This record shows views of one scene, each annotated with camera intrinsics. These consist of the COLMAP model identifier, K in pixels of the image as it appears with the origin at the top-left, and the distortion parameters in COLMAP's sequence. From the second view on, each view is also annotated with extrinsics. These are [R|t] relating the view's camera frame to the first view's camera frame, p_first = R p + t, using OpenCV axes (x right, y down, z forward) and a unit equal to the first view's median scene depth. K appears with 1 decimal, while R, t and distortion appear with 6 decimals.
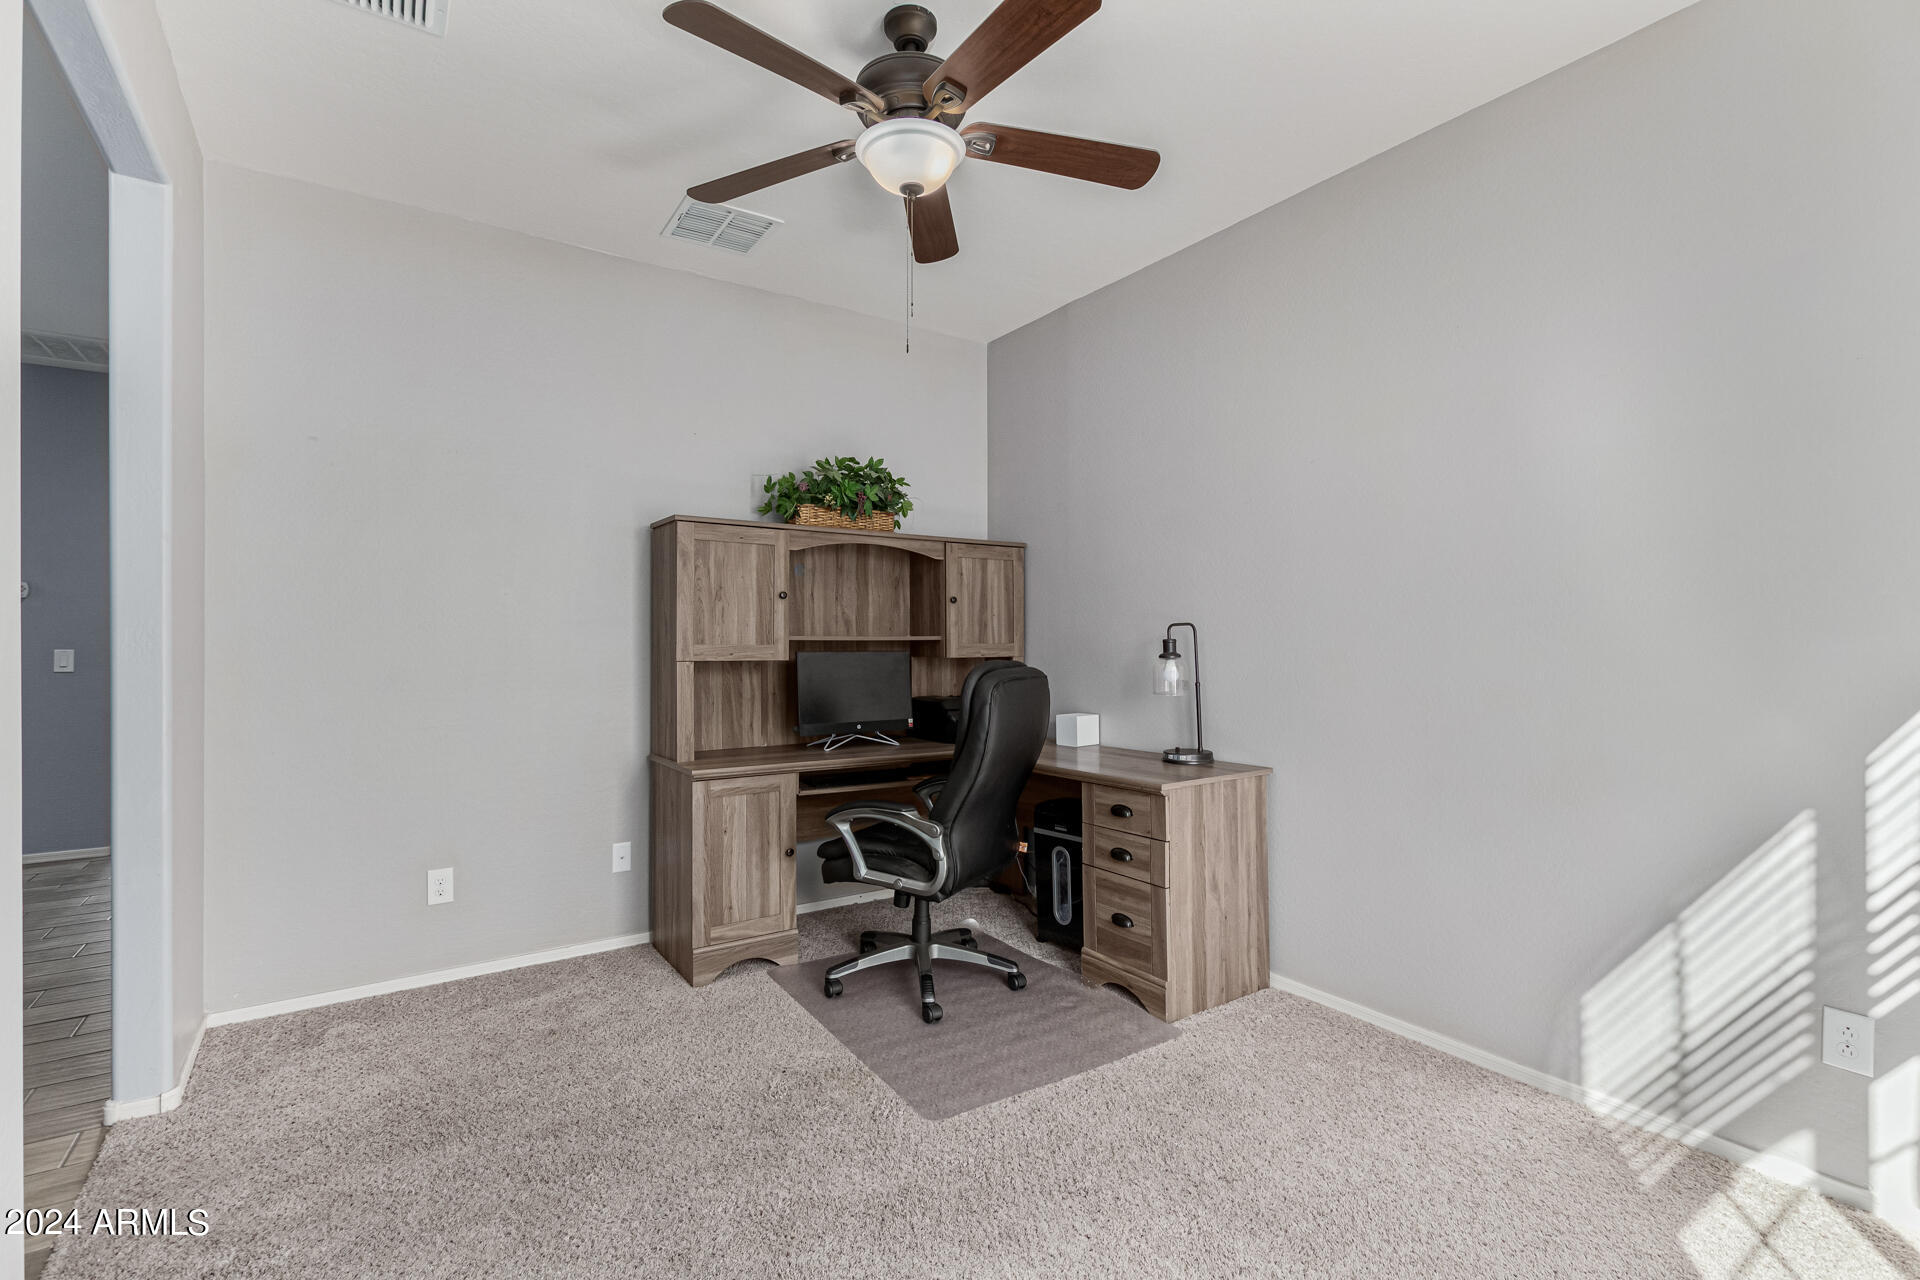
lens RADIAL K [[875.7, 0, 962.6], [0, 875.7, 632.0], [0, 0, 1]] dist [0.003082, 0.000460]
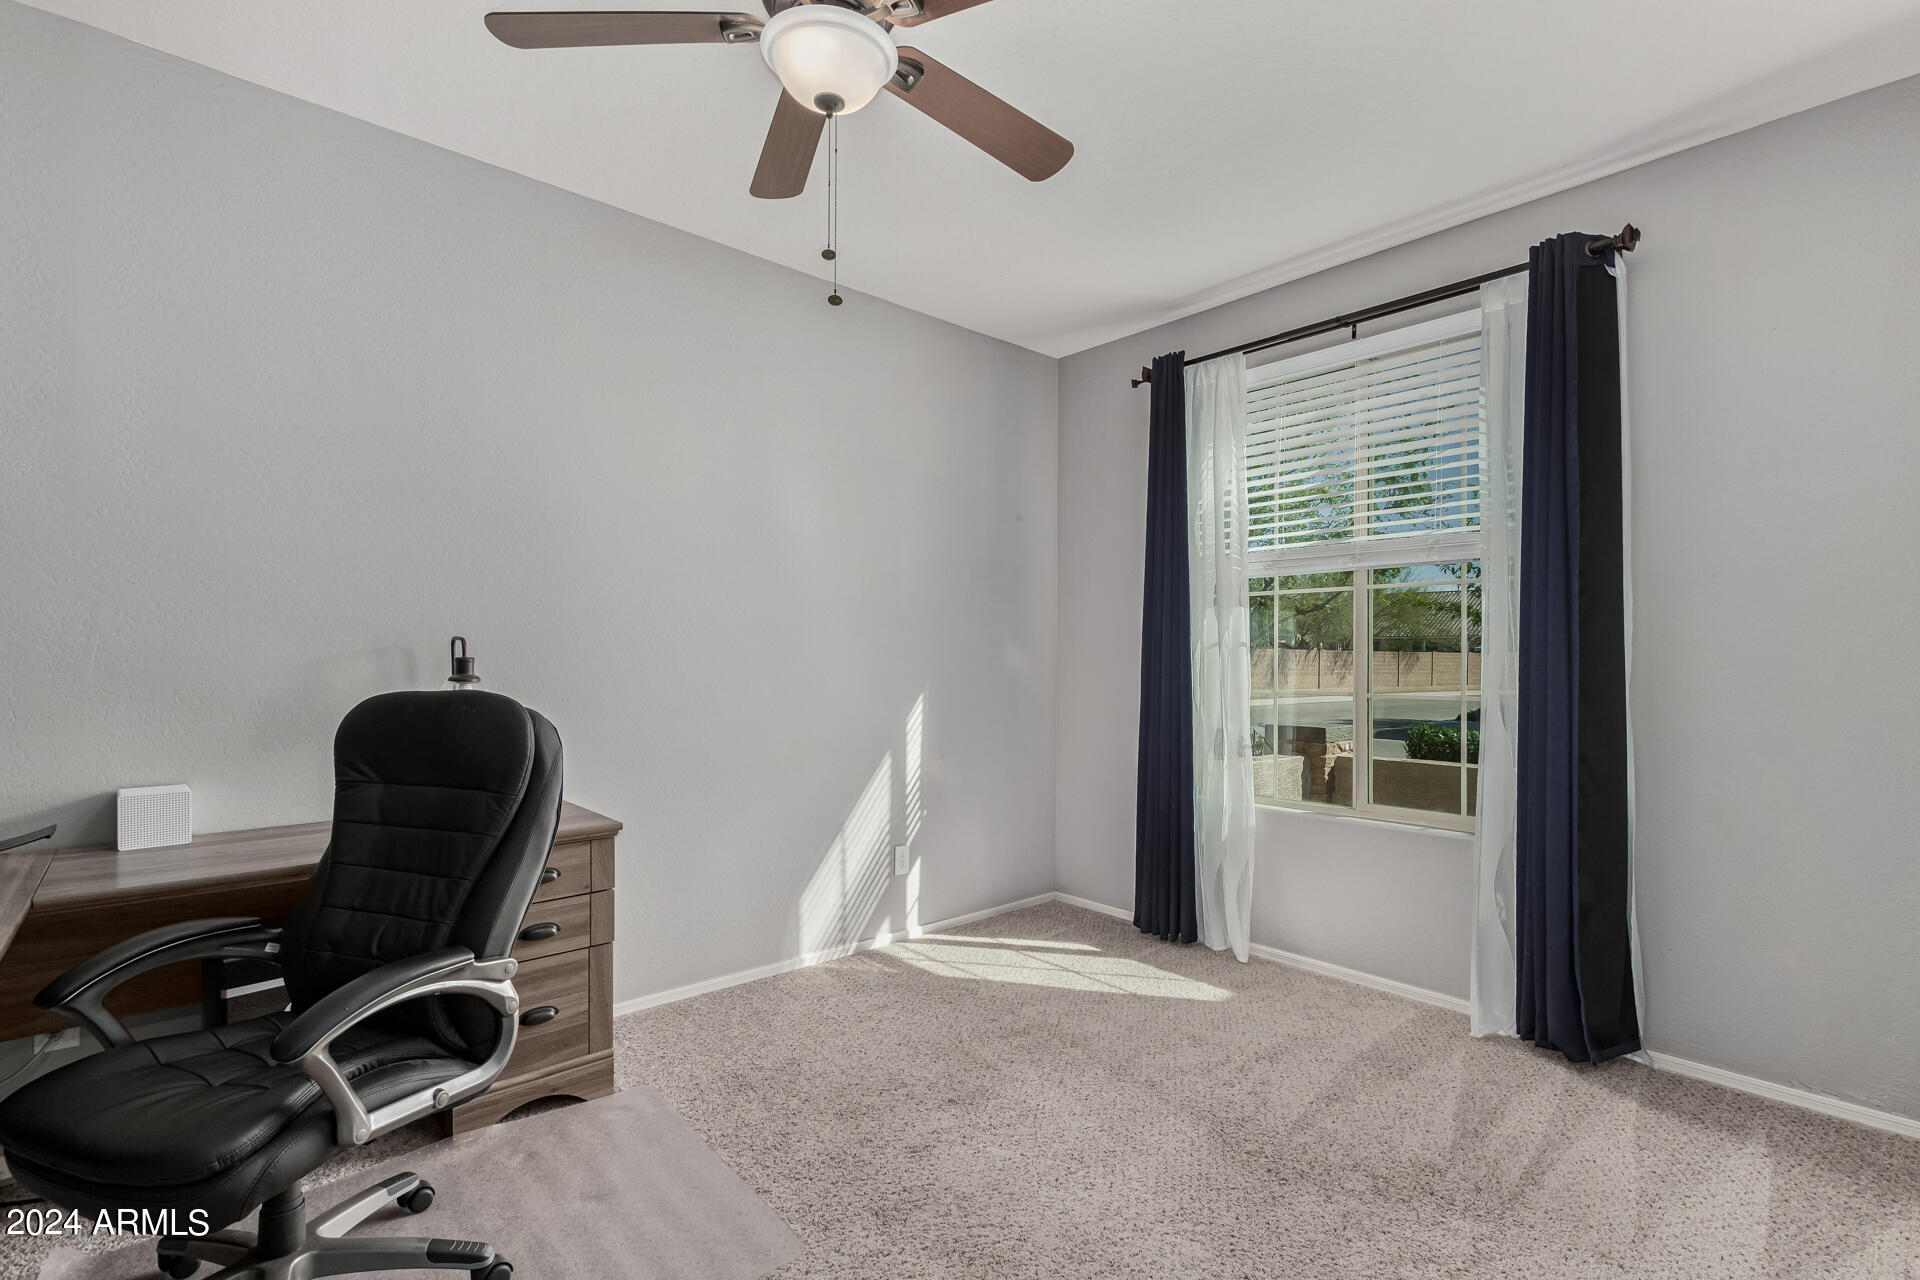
lens RADIAL K [[878.3, 0, 960.0], [0, 878.3, 640.0], [0, 0, 1]] dist [0.004081, 0.001198]
pose [[-0.137462, 0.033184, 0.989951, -0.846860], [-0.013633, 0.999281, -0.035389, 0.019281], [-0.990413, -0.018361, -0.136910, 0.943841]]
